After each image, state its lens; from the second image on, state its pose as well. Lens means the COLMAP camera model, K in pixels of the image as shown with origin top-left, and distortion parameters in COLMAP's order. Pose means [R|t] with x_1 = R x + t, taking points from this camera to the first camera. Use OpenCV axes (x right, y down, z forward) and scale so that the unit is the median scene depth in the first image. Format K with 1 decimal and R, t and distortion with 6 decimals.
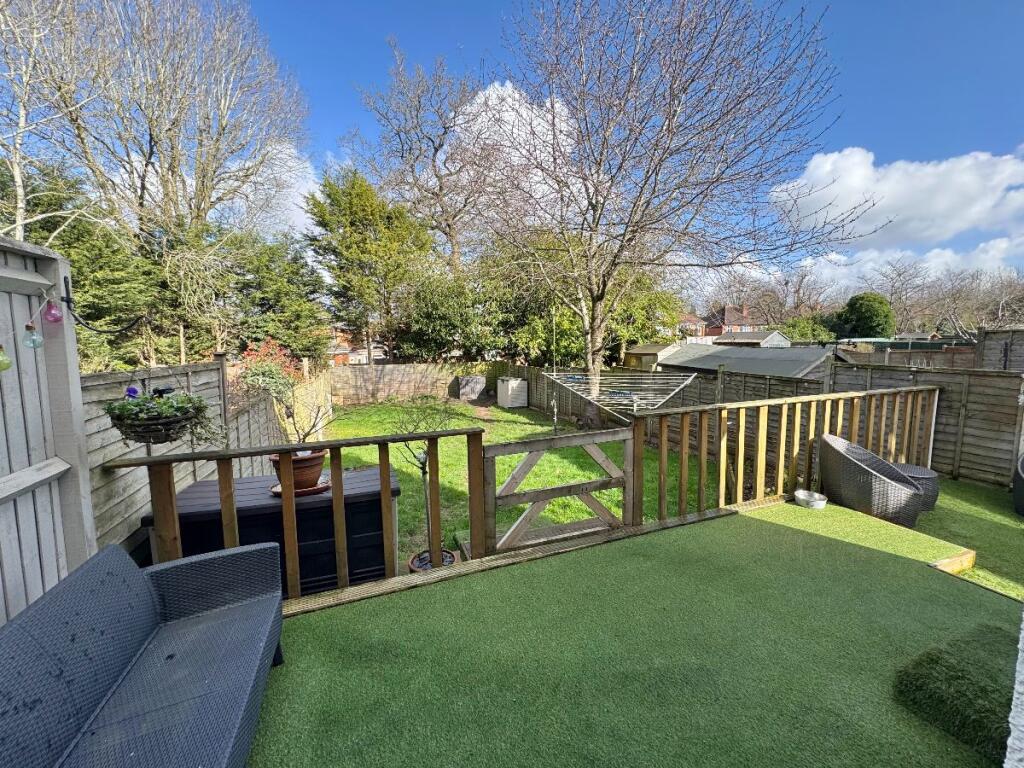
lens RADIAL K [[408.9, 0, 511.3], [0, 408.9, 382.3], [0, 0, 1]] dist [0.002454, 0.000029]
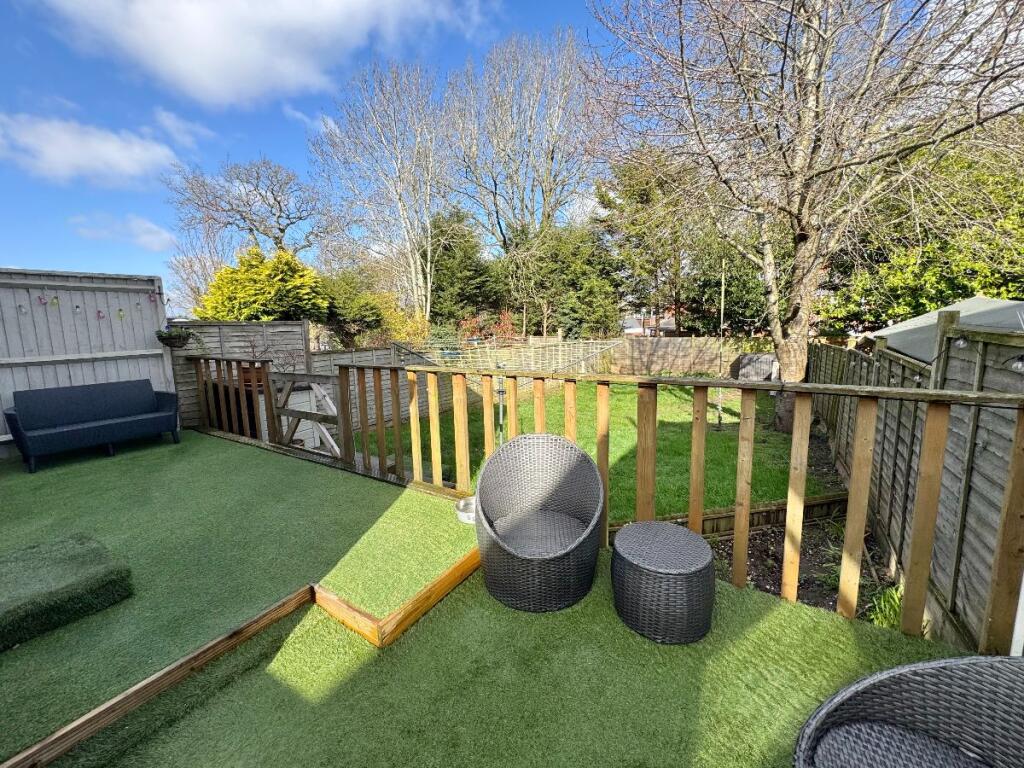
lens RADIAL K [[408.9, 0, 511.3], [0, 408.9, 382.3], [0, 0, 1]] dist [0.002454, 0.000029]
pose [[0.597457, 0.111925, -0.794051, 0.273552], [-0.065151, 0.993713, 0.091048, -0.001691], [0.799250, -0.002665, 0.600993, 0.131746]]
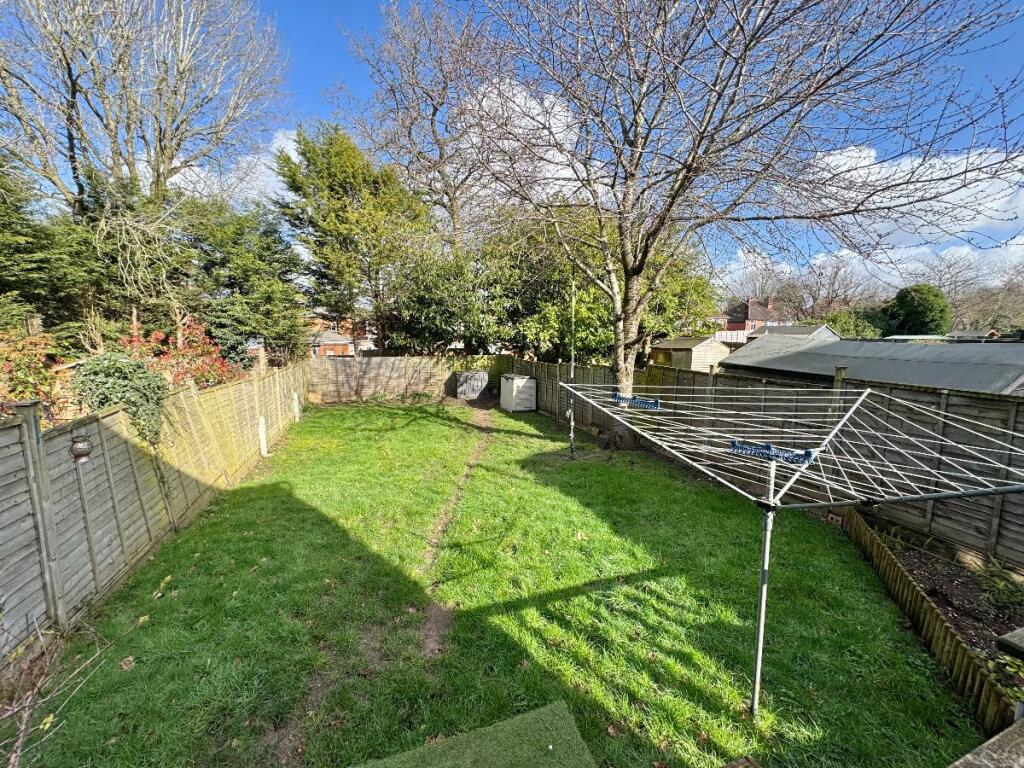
lens RADIAL K [[408.9, 0, 511.3], [0, 408.9, 382.3], [0, 0, 1]] dist [0.002454, 0.000029]
pose [[0.999538, 0.017640, -0.024764, 0.008424], [-0.017222, 0.999707, 0.016991, -0.009888], [0.025056, -0.016556, 0.999549, 0.151819]]
